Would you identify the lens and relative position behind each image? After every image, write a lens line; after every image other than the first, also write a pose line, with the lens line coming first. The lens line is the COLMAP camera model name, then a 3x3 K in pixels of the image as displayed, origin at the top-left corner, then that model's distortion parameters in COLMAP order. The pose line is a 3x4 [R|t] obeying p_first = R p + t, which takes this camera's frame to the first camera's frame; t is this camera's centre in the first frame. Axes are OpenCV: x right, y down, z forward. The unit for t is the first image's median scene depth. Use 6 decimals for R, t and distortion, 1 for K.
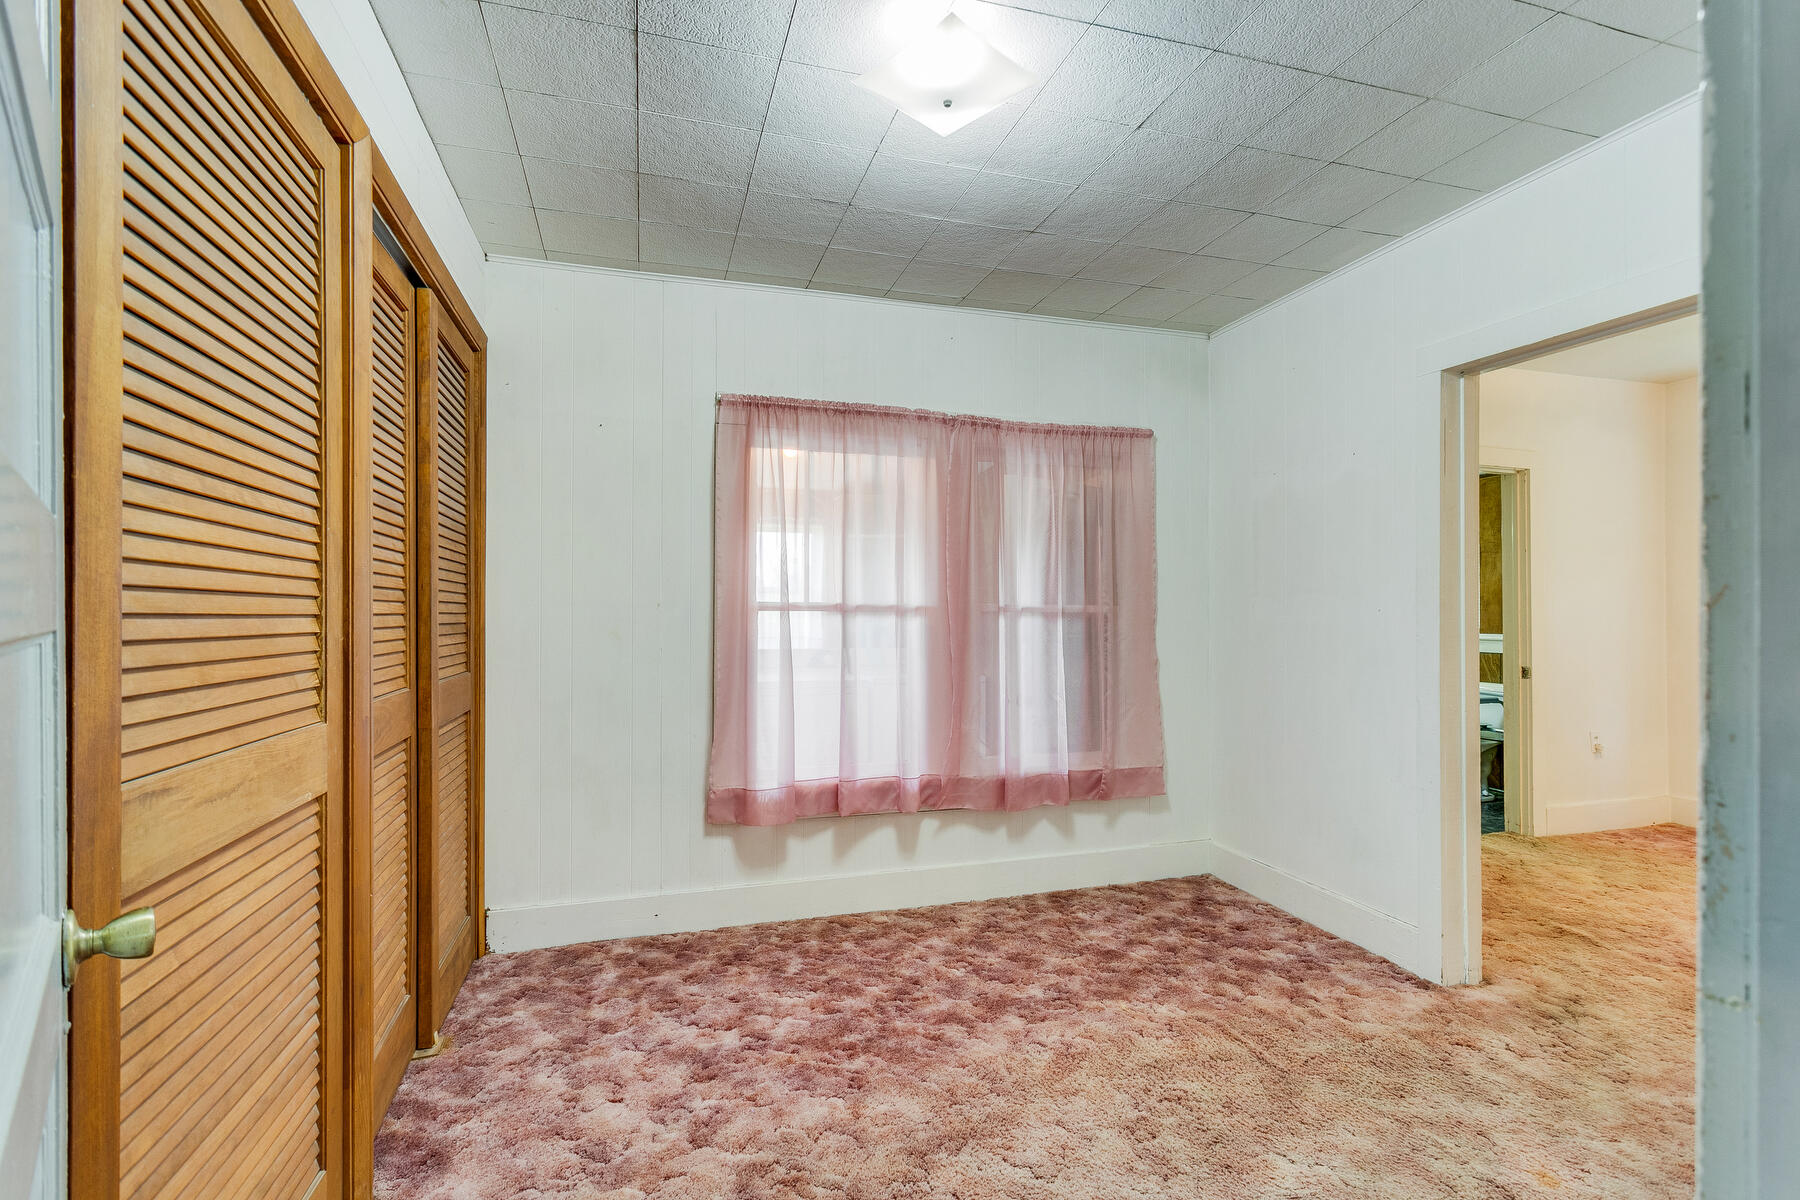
lens RADIAL K [[840.6, 0, 903.3], [0, 840.6, 618.3], [0, 0, 1]] dist [-0.003366, -0.000219]
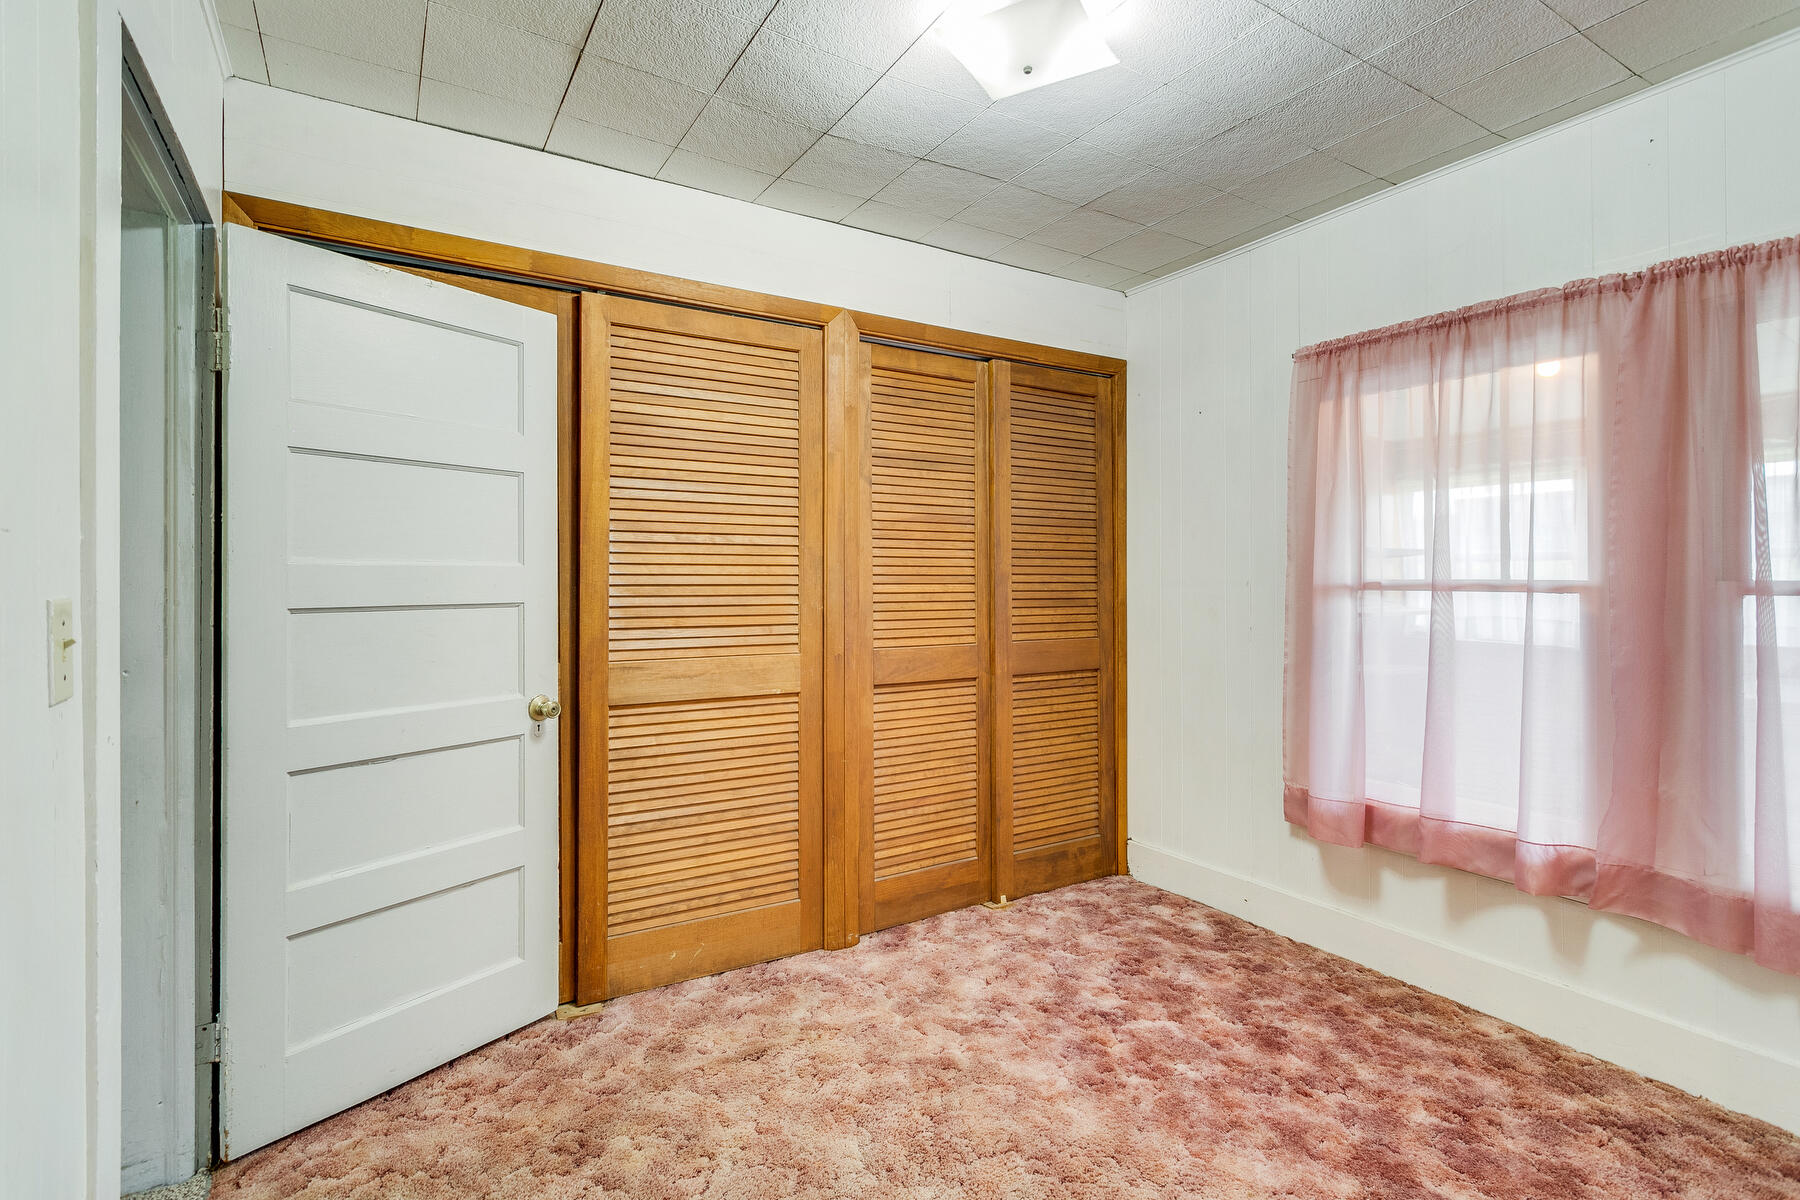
lens RADIAL K [[840.6, 0, 898.3], [0, 840.6, 581.9], [0, 0, 1]] dist [-0.003366, -0.000219]
pose [[0.259307, 0.000758, -0.965795, 0.564572], [-0.004138, 0.999991, -0.000326, -0.016121], [0.965786, 0.004081, 0.259308, 0.365234]]
